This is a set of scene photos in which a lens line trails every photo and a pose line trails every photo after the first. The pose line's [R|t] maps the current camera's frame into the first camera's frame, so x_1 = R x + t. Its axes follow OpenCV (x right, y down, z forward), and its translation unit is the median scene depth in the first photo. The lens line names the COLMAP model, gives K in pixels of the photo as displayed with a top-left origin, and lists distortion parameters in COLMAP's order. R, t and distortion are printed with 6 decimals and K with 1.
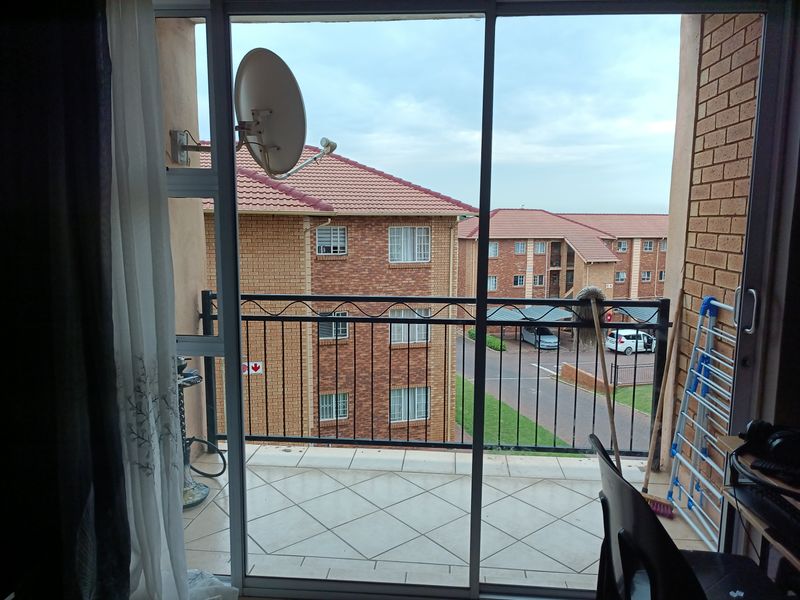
lens RADIAL K [[571.3, 0, 400.0], [0, 571.3, 300.0], [0, 0, 1]] dist [0.006731, 0.000415]
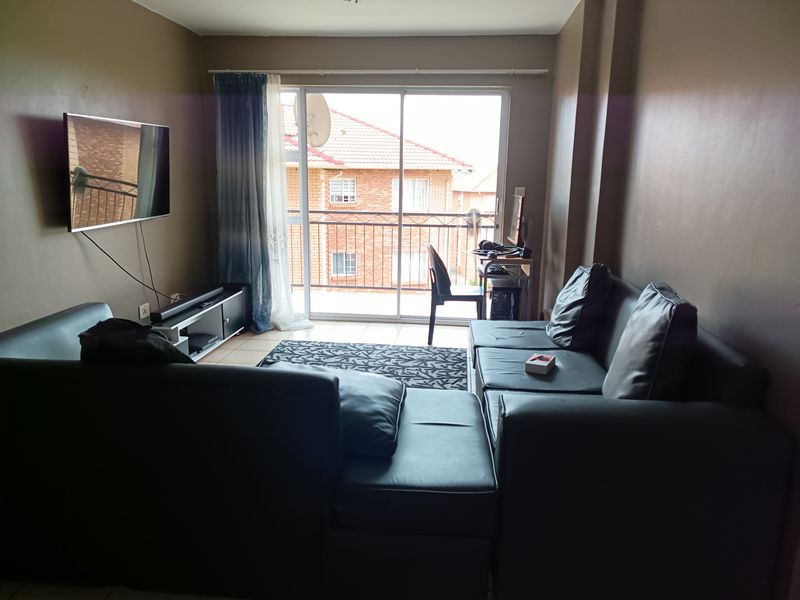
lens RADIAL K [[571.3, 0, 400.0], [0, 571.3, 300.0], [0, 0, 1]] dist [0.006731, 0.000415]
pose [[0.999741, 0.013748, -0.018143, 0.033618], [-0.012282, 0.996833, 0.078571, 0.041697], [0.019166, -0.078327, 0.996743, -0.287108]]
